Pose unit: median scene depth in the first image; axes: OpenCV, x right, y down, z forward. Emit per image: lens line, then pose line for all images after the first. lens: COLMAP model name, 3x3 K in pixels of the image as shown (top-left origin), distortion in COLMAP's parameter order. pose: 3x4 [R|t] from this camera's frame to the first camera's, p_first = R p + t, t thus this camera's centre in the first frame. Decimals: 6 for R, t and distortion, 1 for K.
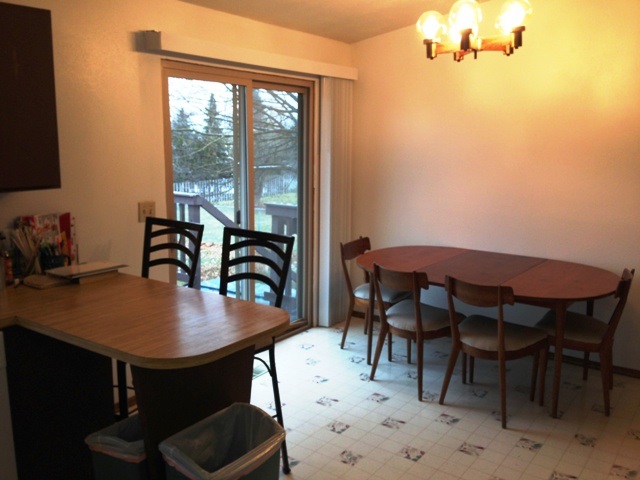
lens RADIAL K [[578.6, 0, 320.0], [0, 578.6, 240.0], [0, 0, 1]] dist [0.133680, -0.209722]
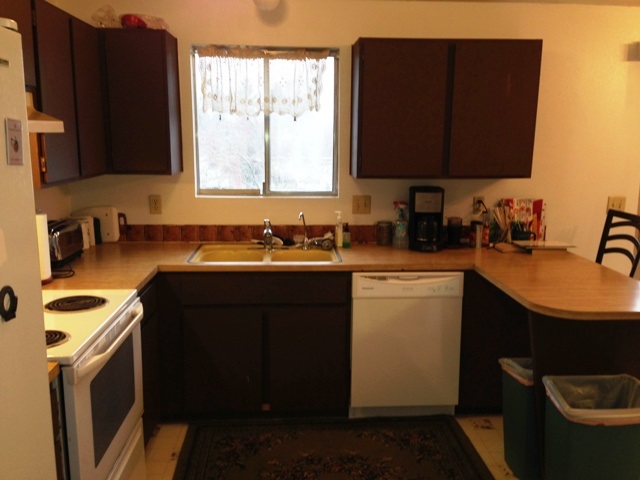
lens RADIAL K [[578.6, 0, 320.0], [0, 578.6, 240.0], [0, 0, 1]] dist [0.133680, -0.209722]
pose [[0.615760, 0.131923, -0.776811, 0.273183], [-0.137344, 0.988762, 0.059048, 0.031131], [0.775871, 0.070331, 0.626959, -0.141976]]
